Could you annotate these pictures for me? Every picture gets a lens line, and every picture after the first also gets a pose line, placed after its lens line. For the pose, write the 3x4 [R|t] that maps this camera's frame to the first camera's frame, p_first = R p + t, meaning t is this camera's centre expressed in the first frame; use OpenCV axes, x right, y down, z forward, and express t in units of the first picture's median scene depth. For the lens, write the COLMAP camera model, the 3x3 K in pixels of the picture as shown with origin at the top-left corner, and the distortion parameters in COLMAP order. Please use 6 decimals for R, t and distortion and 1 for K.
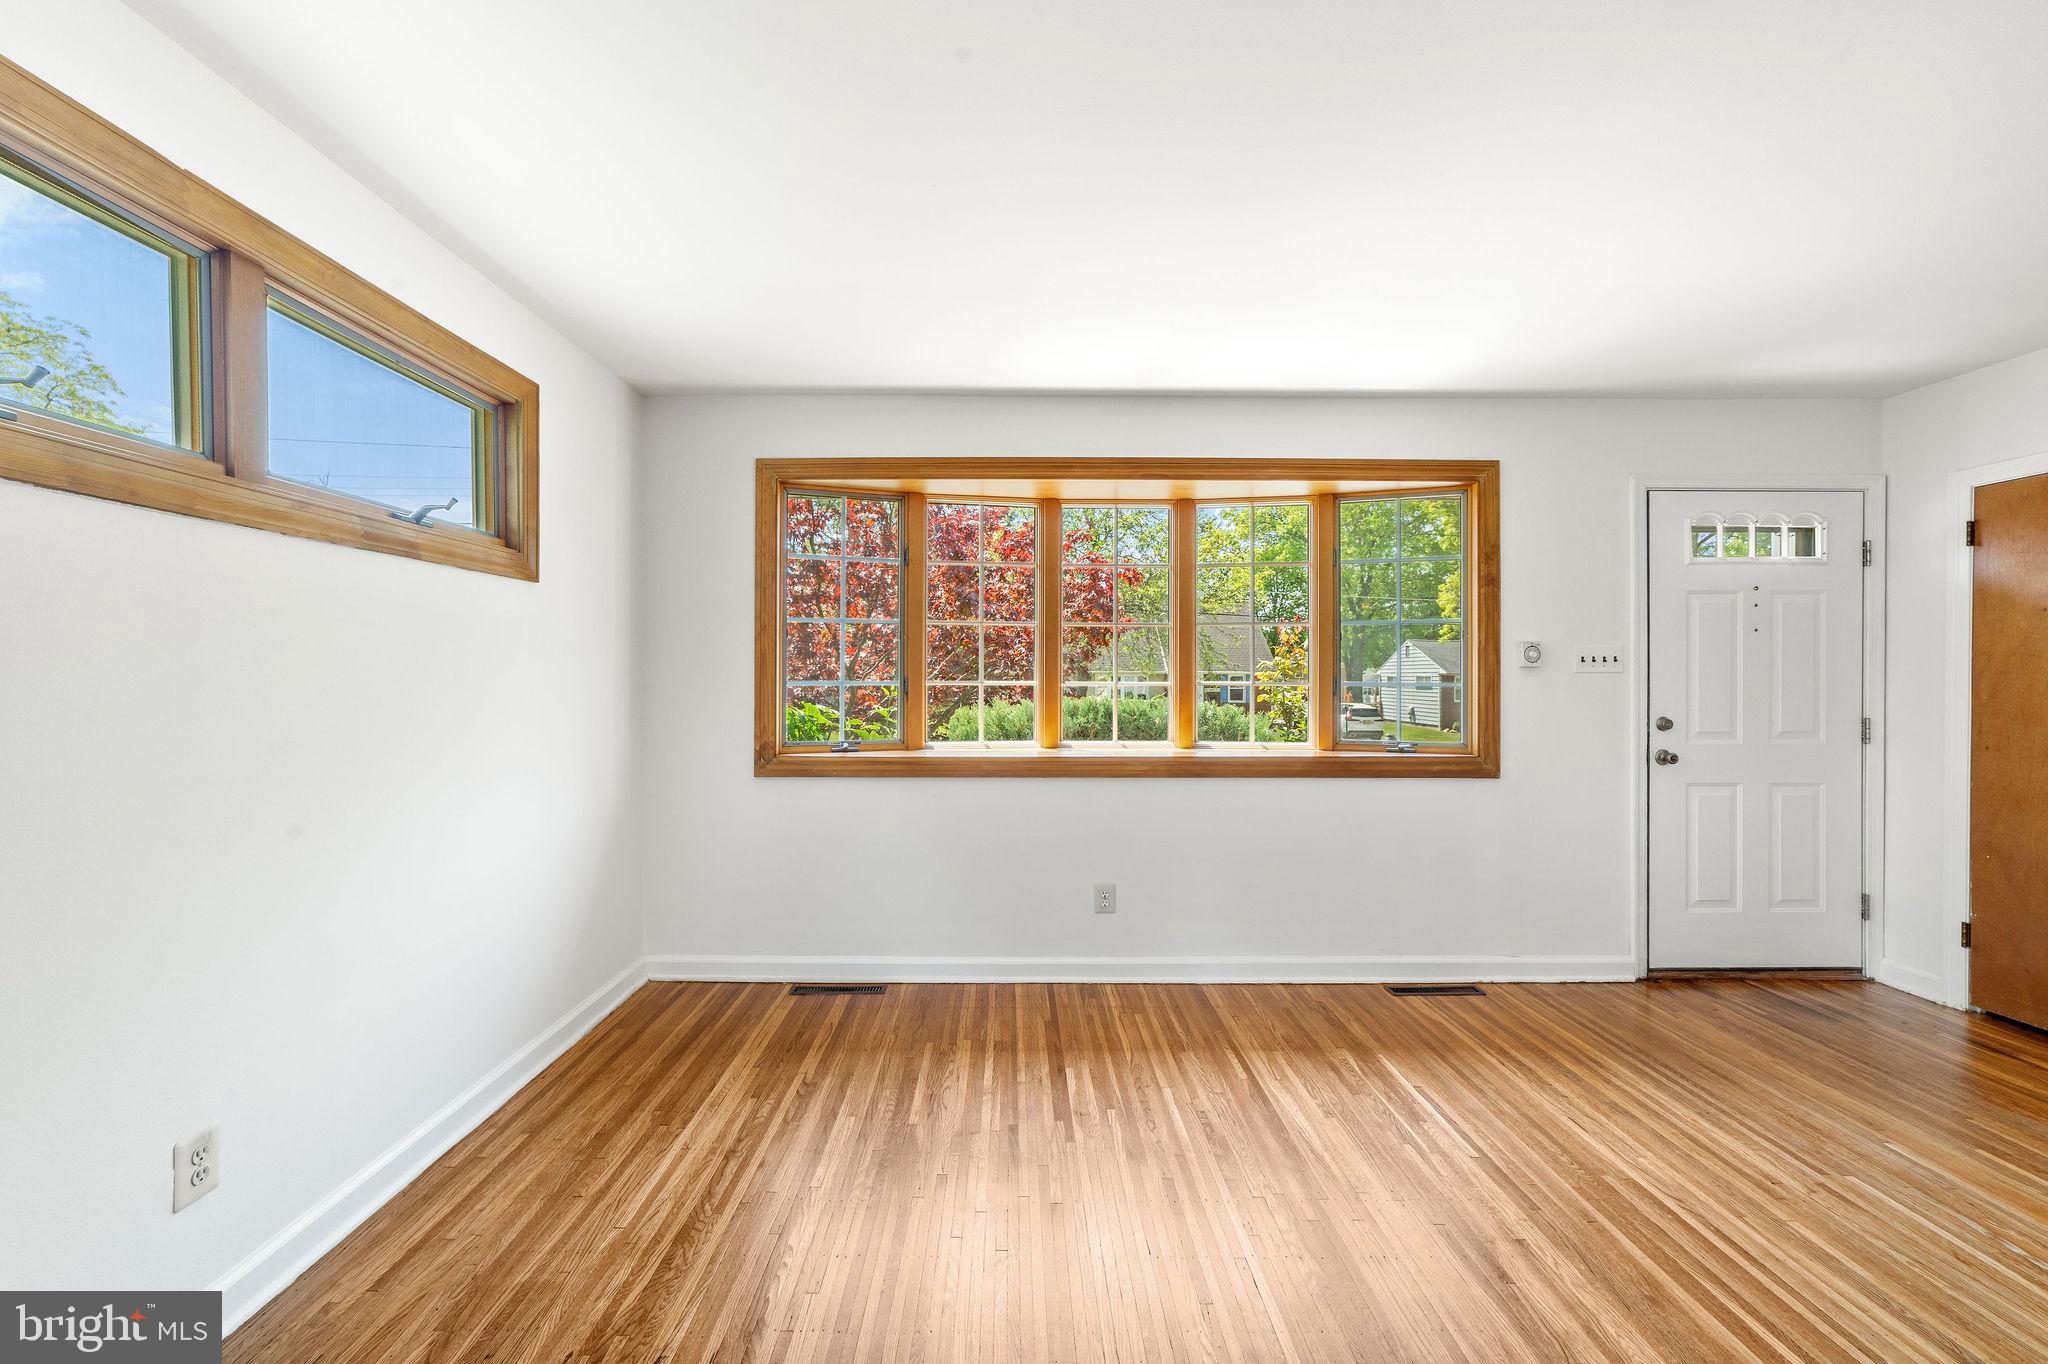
lens RADIAL K [[818.0, 0, 1007.5], [0, 818.0, 676.5], [0, 0, 1]] dist [-0.018642, 0.005305]
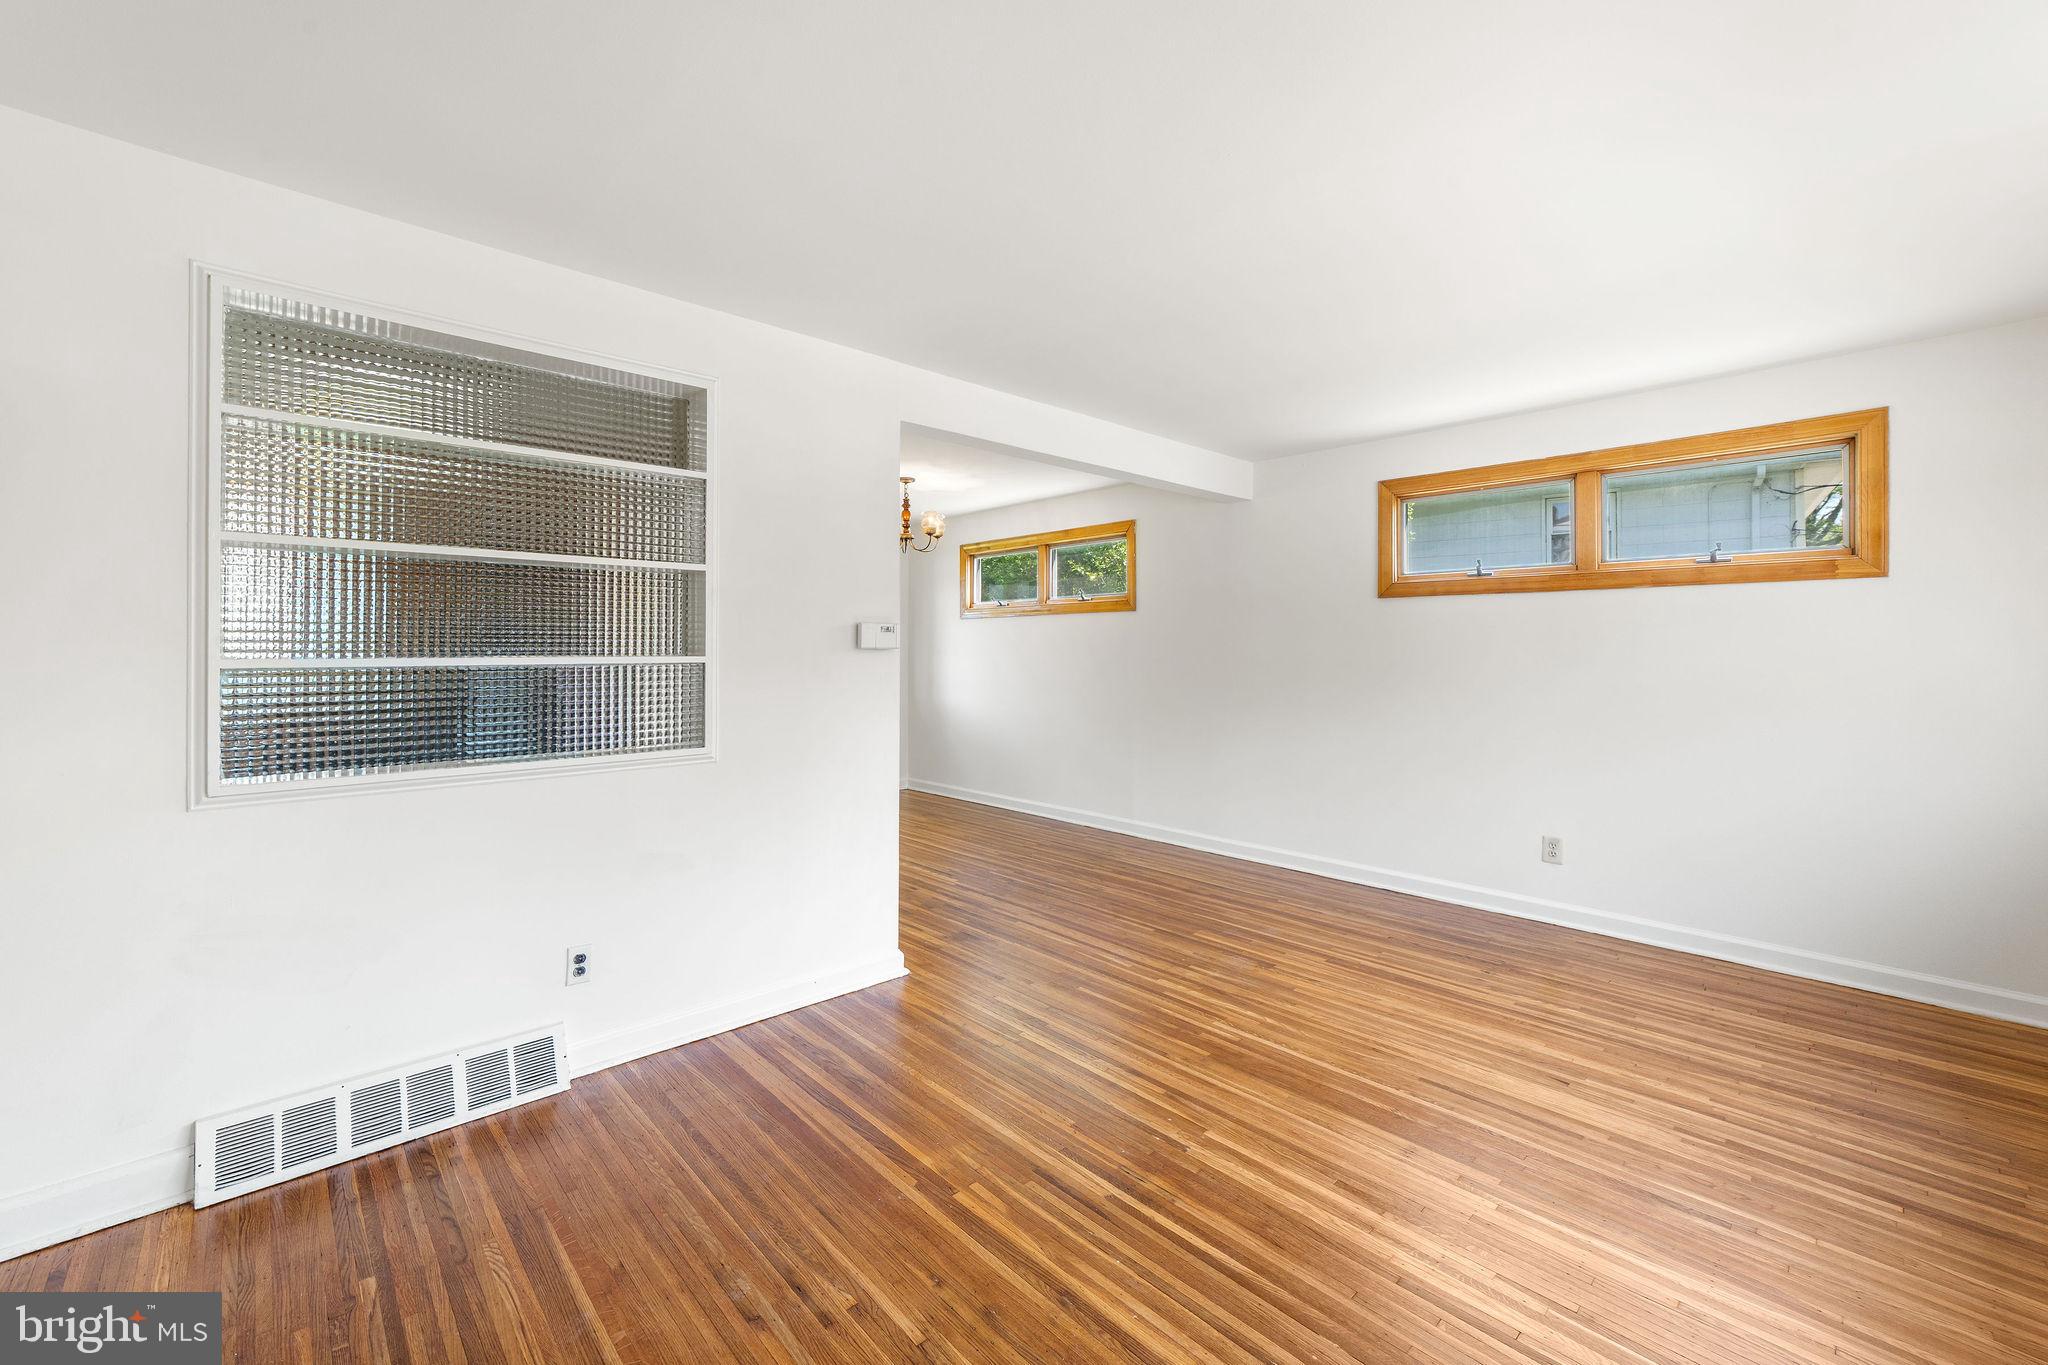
lens RADIAL K [[818.0, 0, 1024.0], [0, 818.0, 678.5], [0, 0, 1]] dist [-0.018642, 0.005305]
pose [[-0.730260, 0.020403, -0.682864, 0.955334], [-0.000723, 0.999530, 0.030637, -0.006384], [0.683169, 0.022867, -0.729903, 0.840793]]
